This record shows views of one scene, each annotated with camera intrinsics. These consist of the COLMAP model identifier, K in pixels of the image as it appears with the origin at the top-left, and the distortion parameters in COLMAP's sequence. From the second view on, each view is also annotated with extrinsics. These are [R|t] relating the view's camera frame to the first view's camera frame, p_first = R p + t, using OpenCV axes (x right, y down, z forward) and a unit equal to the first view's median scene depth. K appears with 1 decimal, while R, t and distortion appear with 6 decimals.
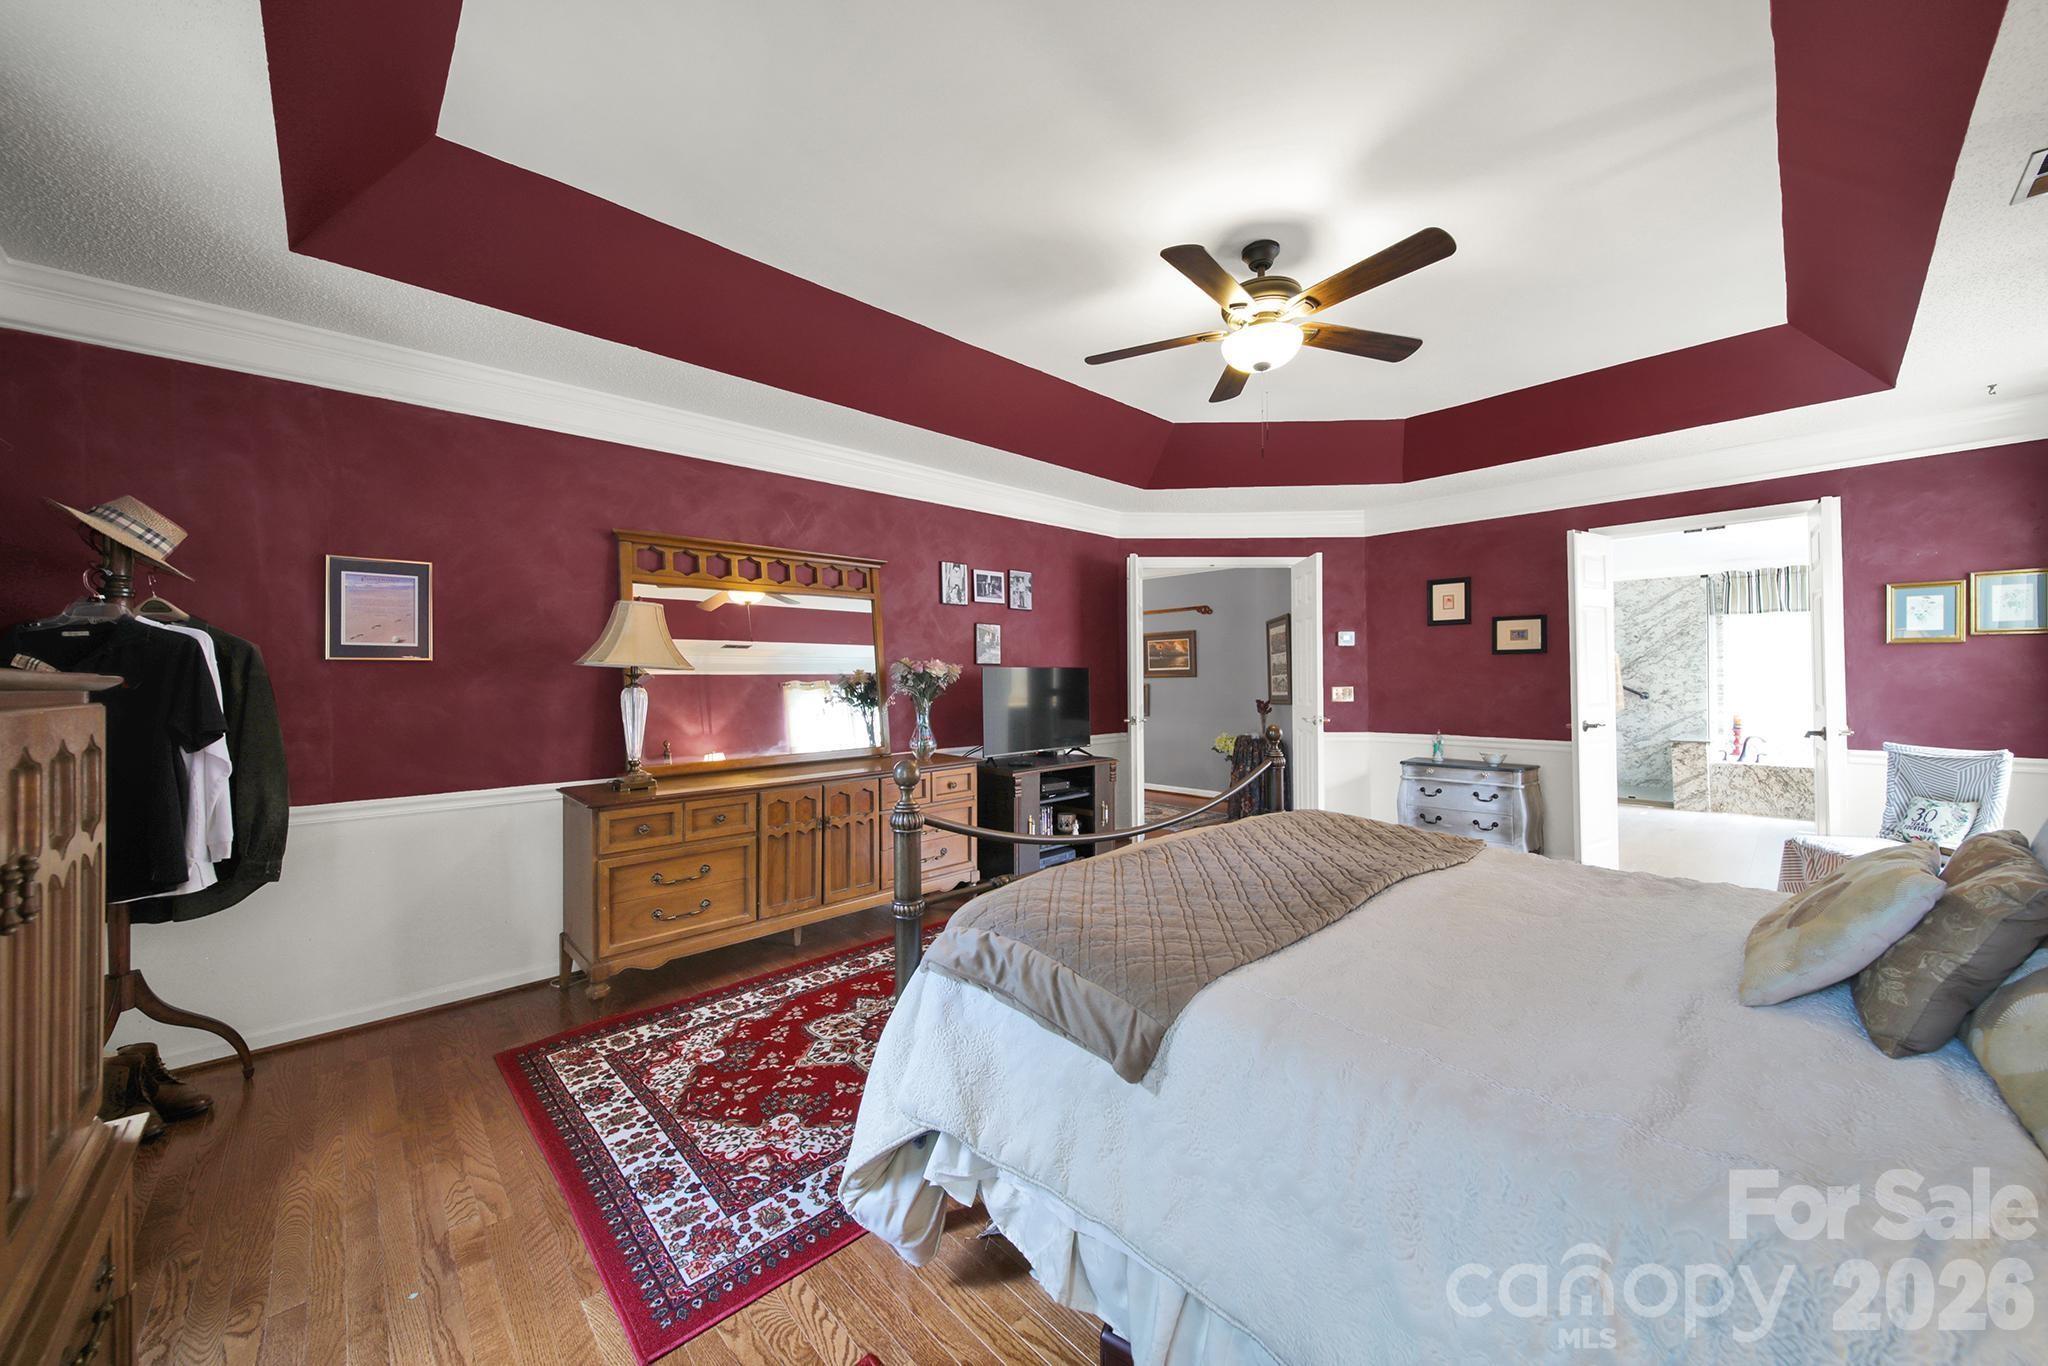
lens RADIAL K [[729.3, 0, 1025.4], [0, 729.3, 675.4], [0, 0, 1]] dist [-0.003518, -0.000797]
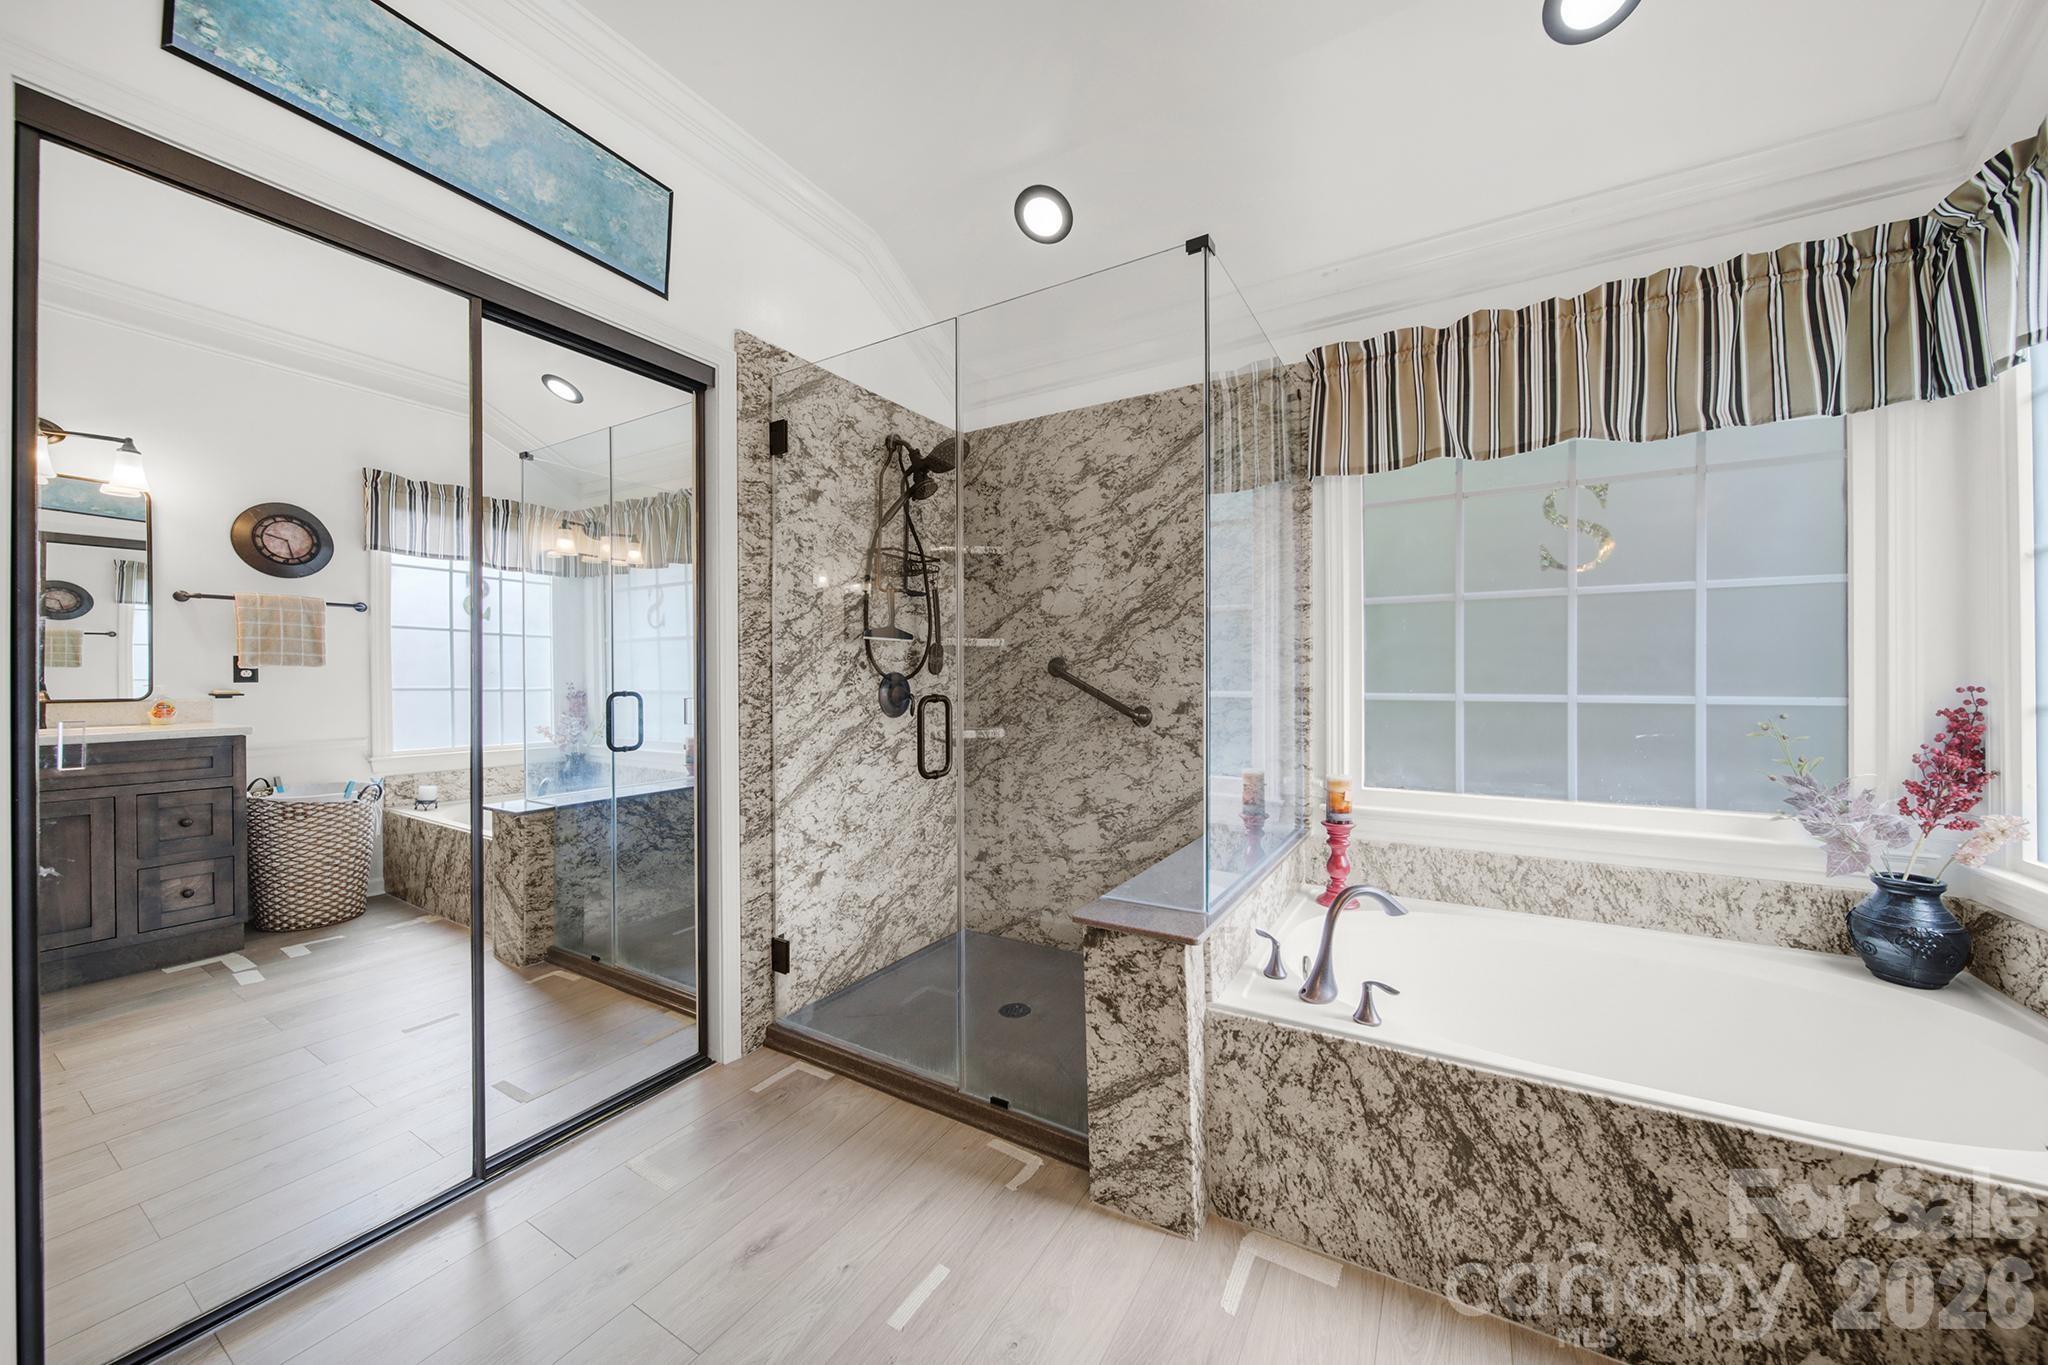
lens RADIAL K [[729.3, 0, 1021.3], [0, 729.3, 680.0], [0, 0, 1]] dist [-0.003518, -0.000797]
pose [[0.961272, -0.000472, 0.275601, 0.803405], [-0.001440, 0.999976, 0.006735, 0.008522], [-0.275597, -0.006871, 0.961249, 0.772886]]
